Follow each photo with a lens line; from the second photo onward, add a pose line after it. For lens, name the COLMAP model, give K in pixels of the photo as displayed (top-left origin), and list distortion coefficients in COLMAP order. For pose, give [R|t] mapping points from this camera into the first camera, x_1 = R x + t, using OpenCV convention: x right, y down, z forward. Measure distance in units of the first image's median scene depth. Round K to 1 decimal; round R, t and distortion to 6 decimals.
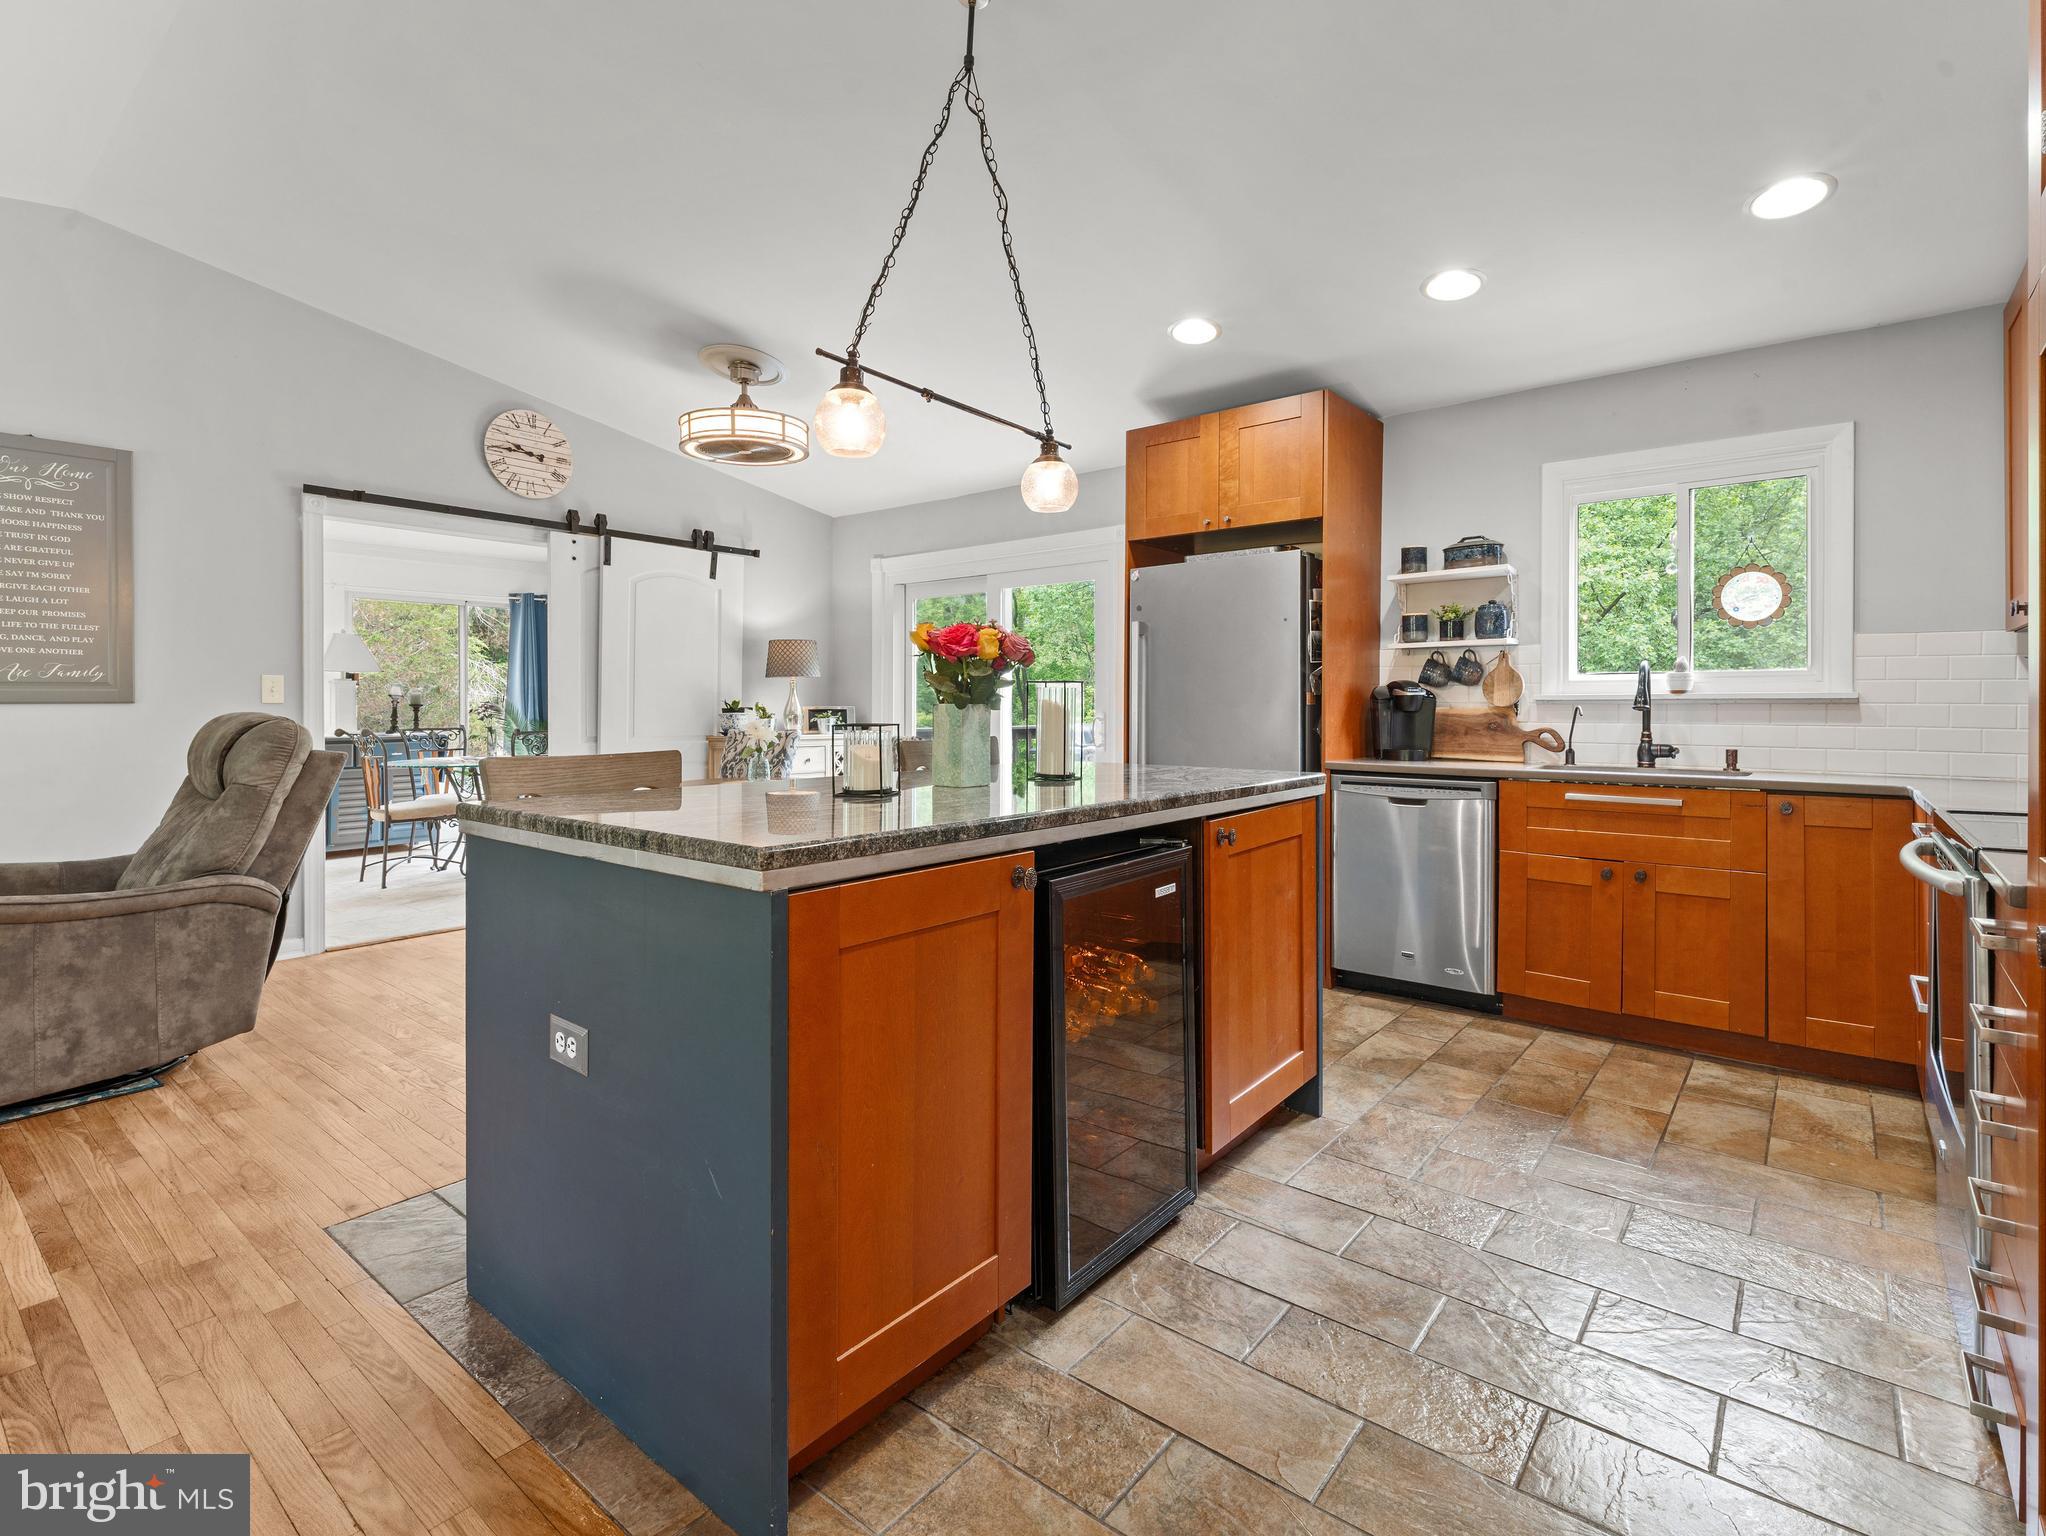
lens RADIAL K [[954.6, 0, 965.5], [0, 954.6, 716.2], [0, 0, 1]] dist [0.008420, -0.008897]
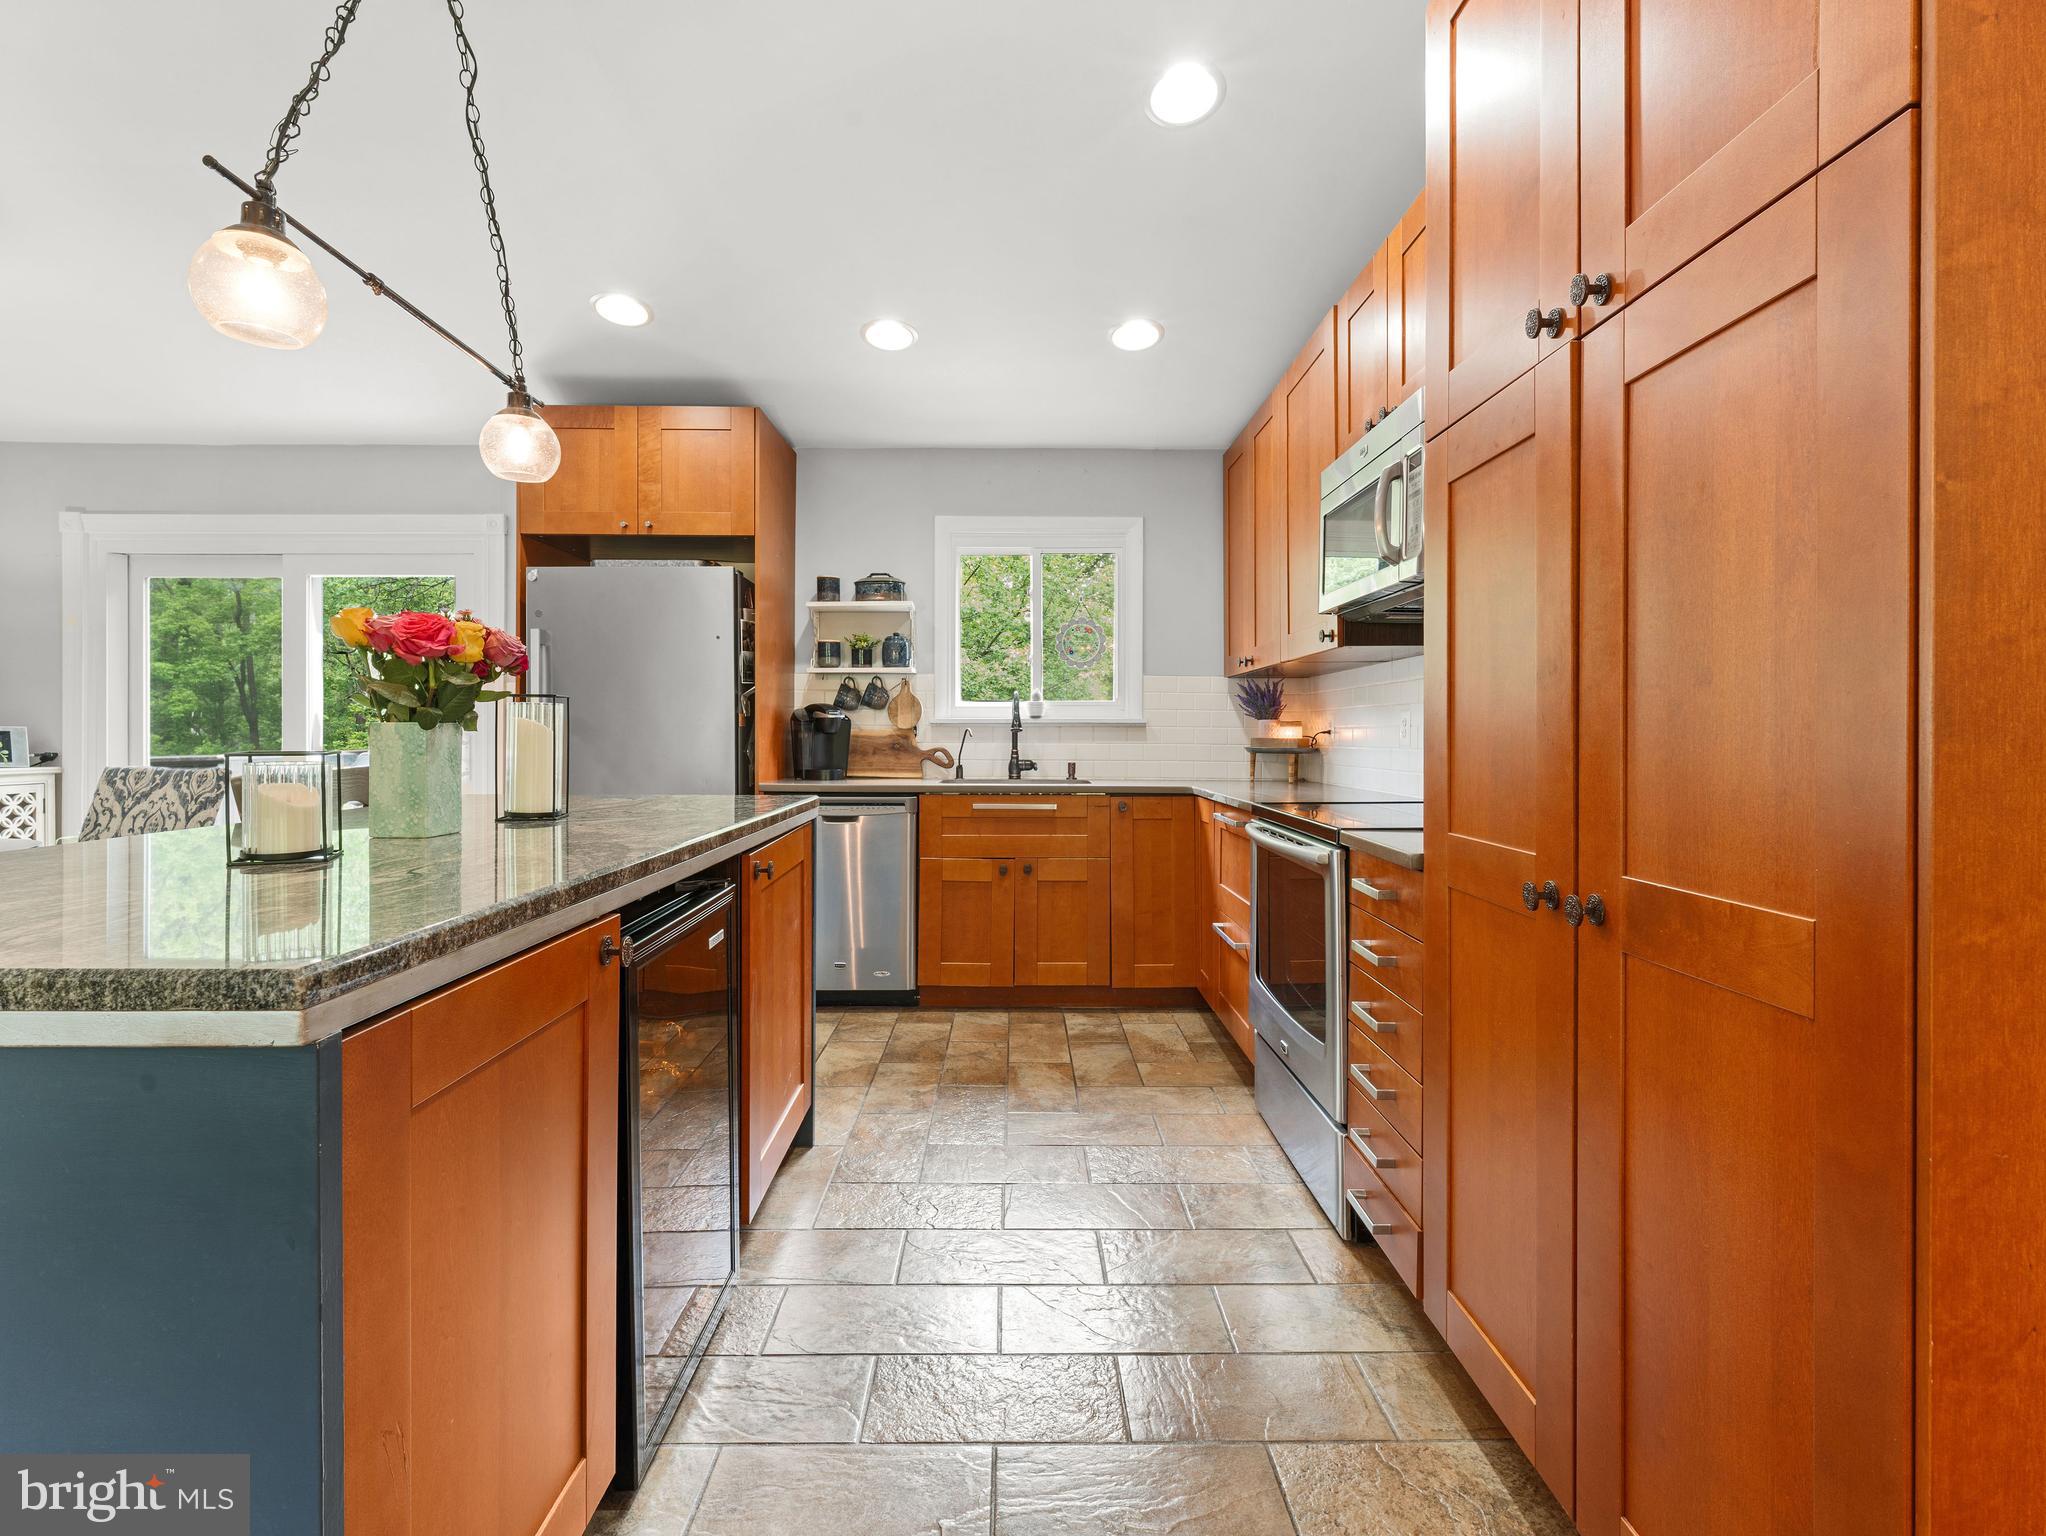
lens RADIAL K [[954.6, 0, 997.1], [0, 954.6, 737.6], [0, 0, 1]] dist [0.008420, -0.008897]
pose [[0.753347, -0.003783, 0.657613, -0.120203], [0.004191, 0.999991, 0.000951, -0.000208], [-0.657610, 0.002039, 0.753356, 0.126275]]
